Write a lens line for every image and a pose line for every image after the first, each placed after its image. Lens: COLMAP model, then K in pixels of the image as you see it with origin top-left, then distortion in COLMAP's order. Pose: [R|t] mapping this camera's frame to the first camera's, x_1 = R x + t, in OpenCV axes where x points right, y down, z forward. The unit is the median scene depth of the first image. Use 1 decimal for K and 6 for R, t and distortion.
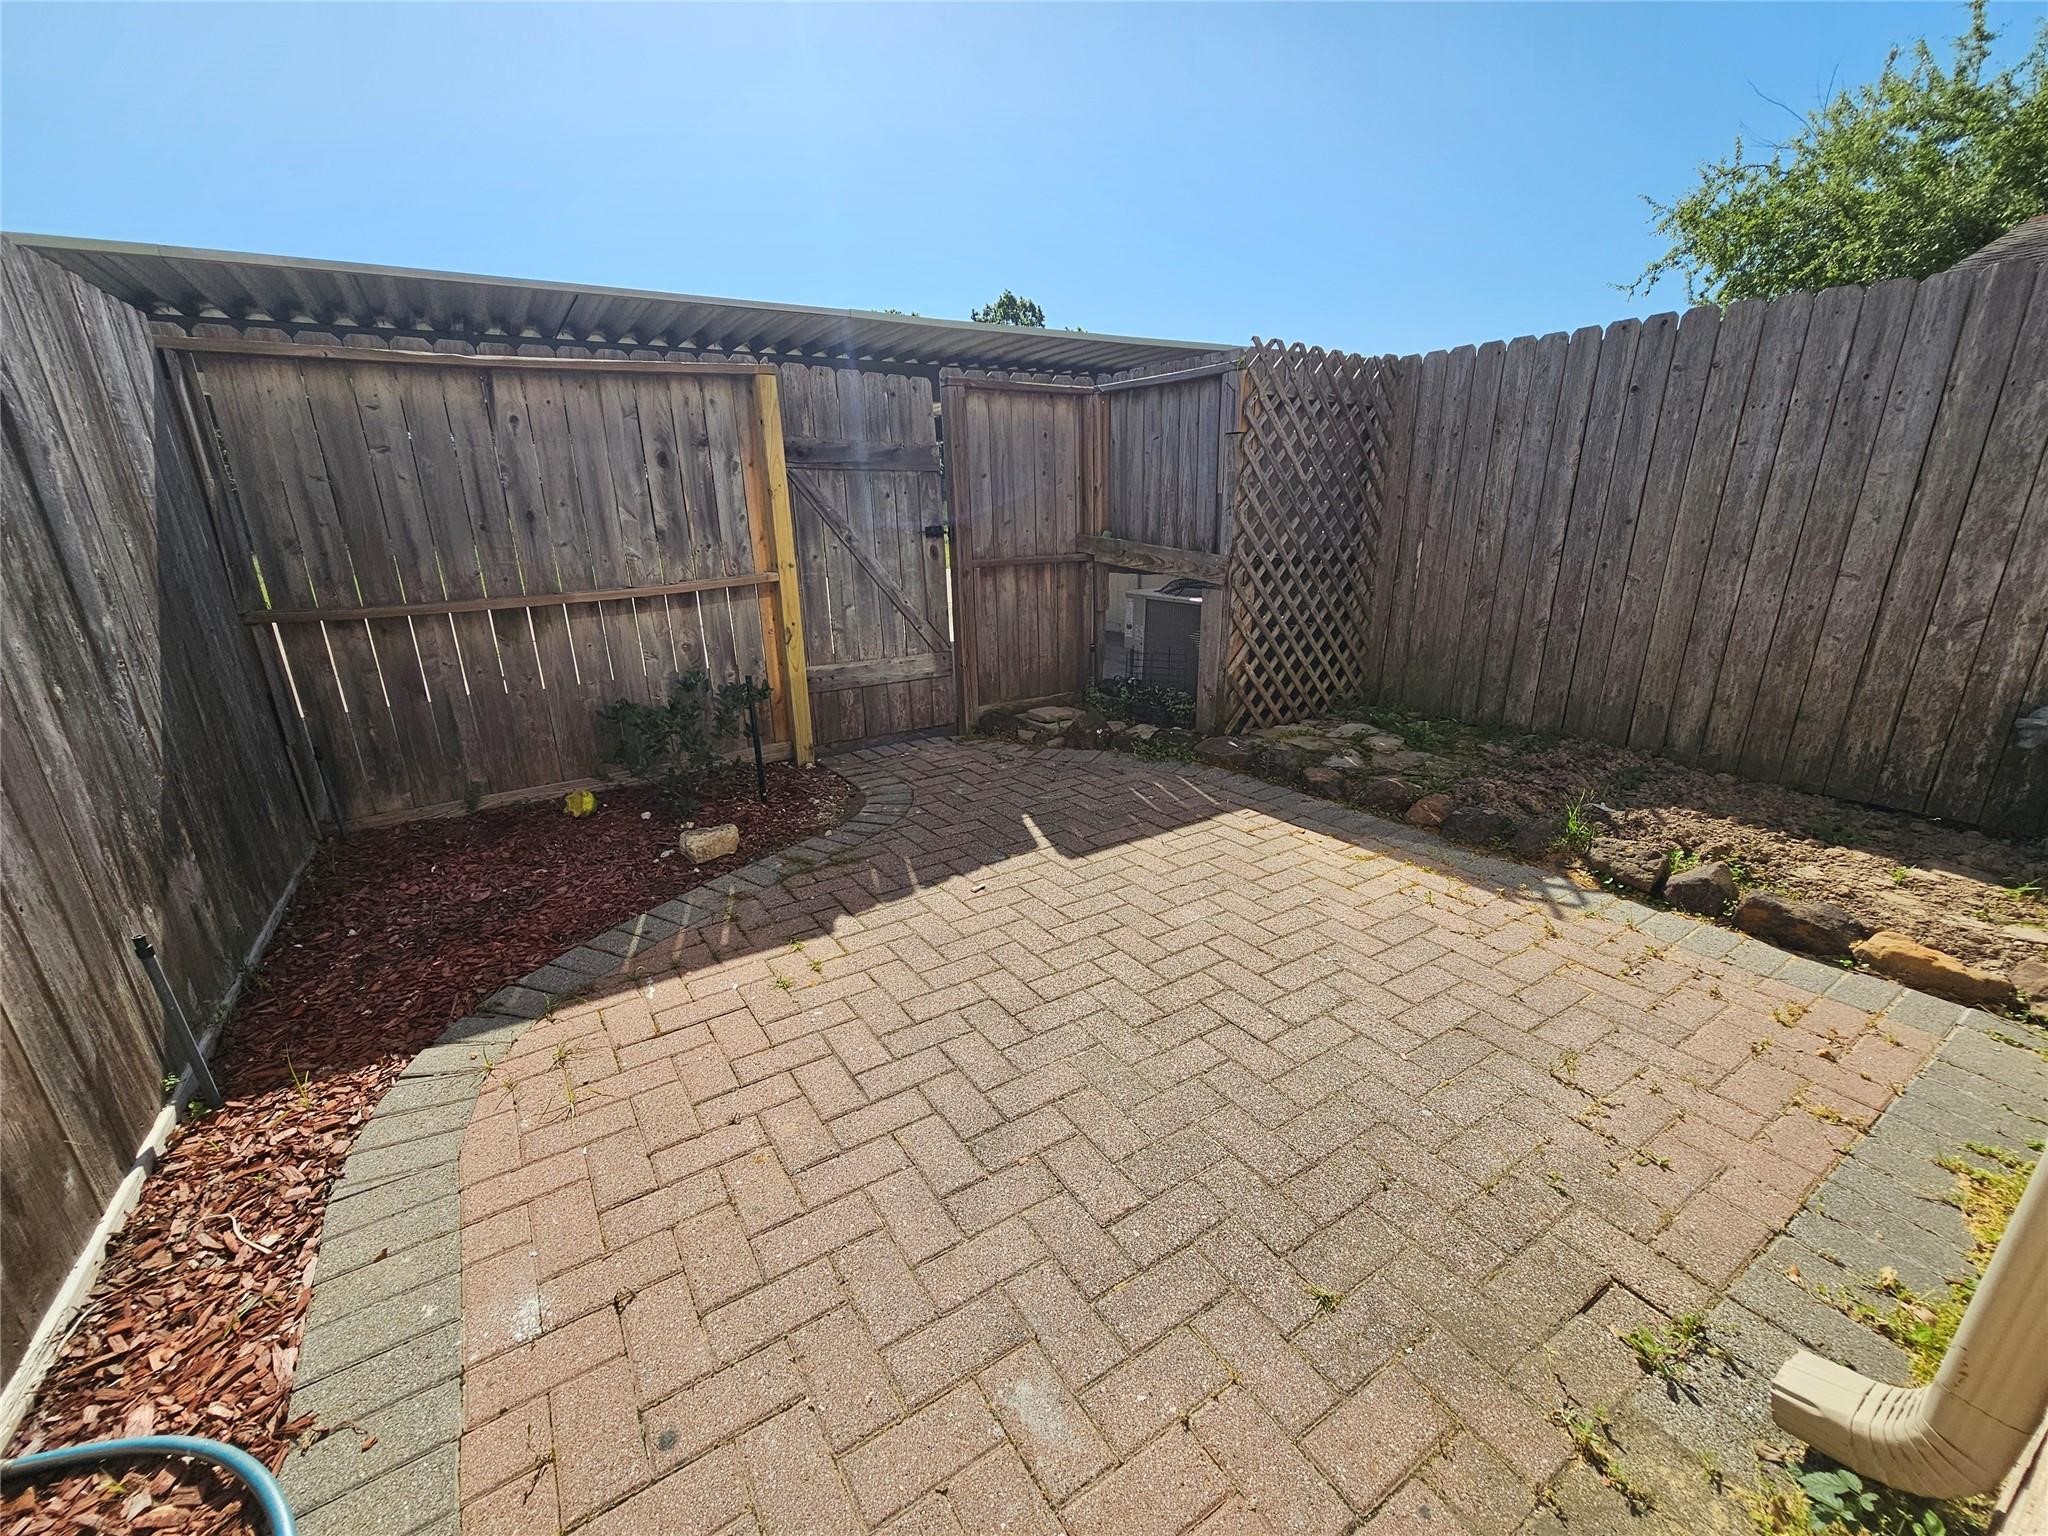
lens RADIAL K [[840.2, 0, 1020.5], [0, 840.2, 790.5], [0, 0, 1]] dist [-0.000548, -0.000641]
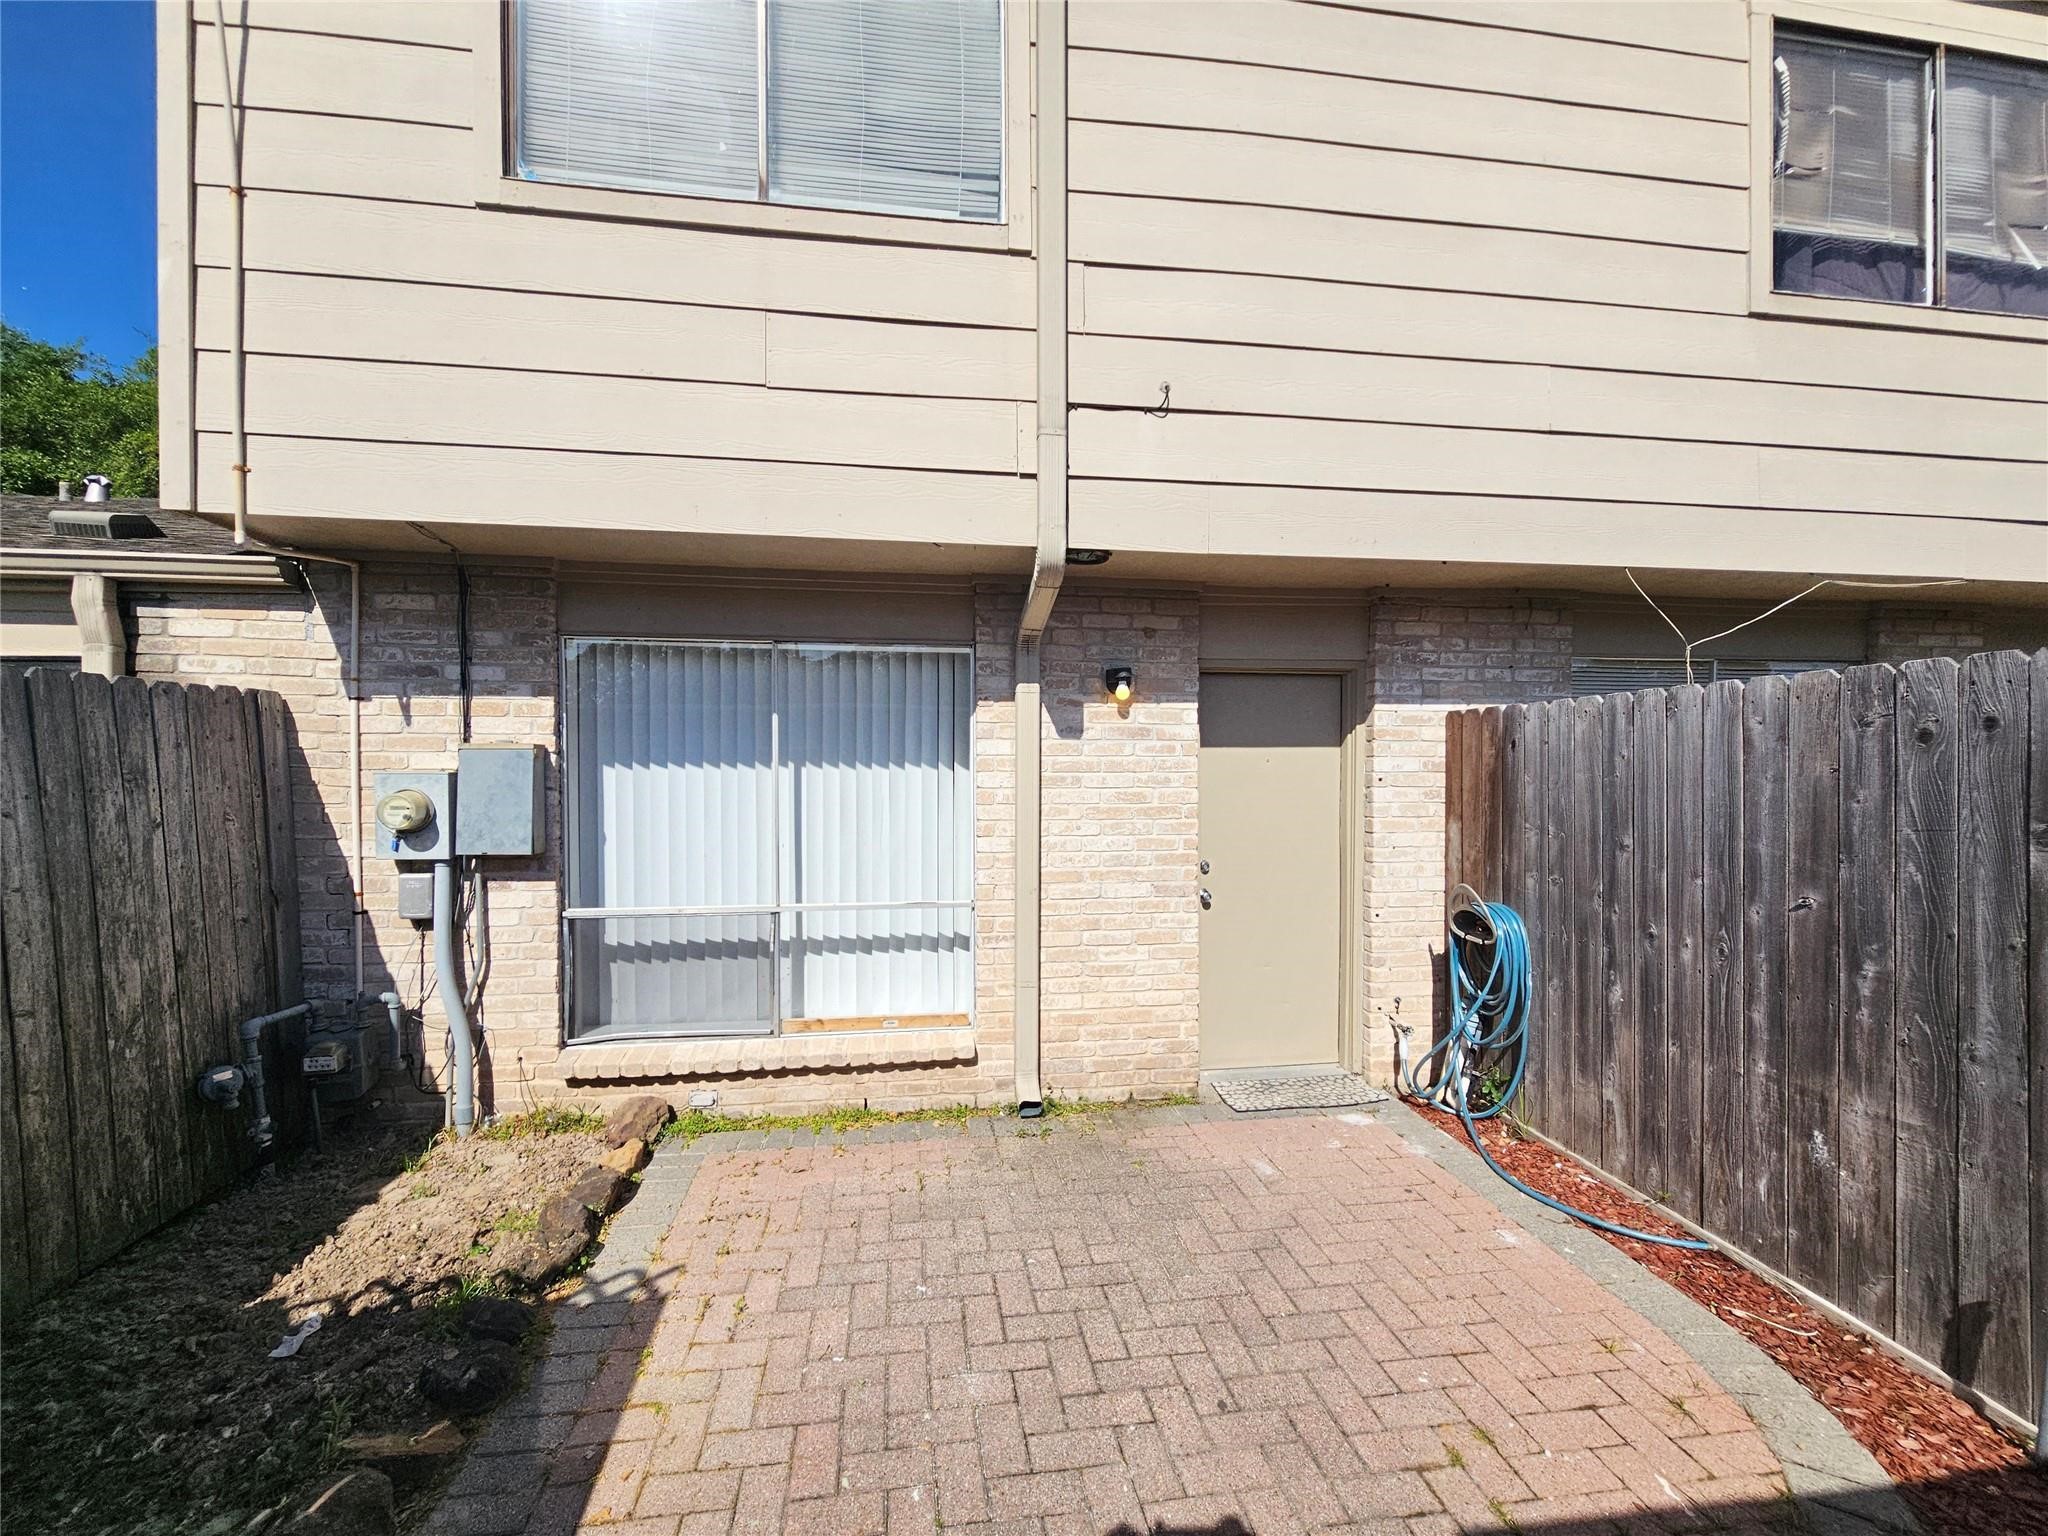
lens RADIAL K [[840.2, 0, 1020.5], [0, 840.2, 790.5], [0, 0, 1]] dist [-0.000548, -0.000641]
pose [[-0.912099, 0.016667, 0.409631, -0.182376], [0.156797, 0.937390, 0.310990, -0.640756], [-0.378801, 0.347883, -0.857606, 1.466677]]
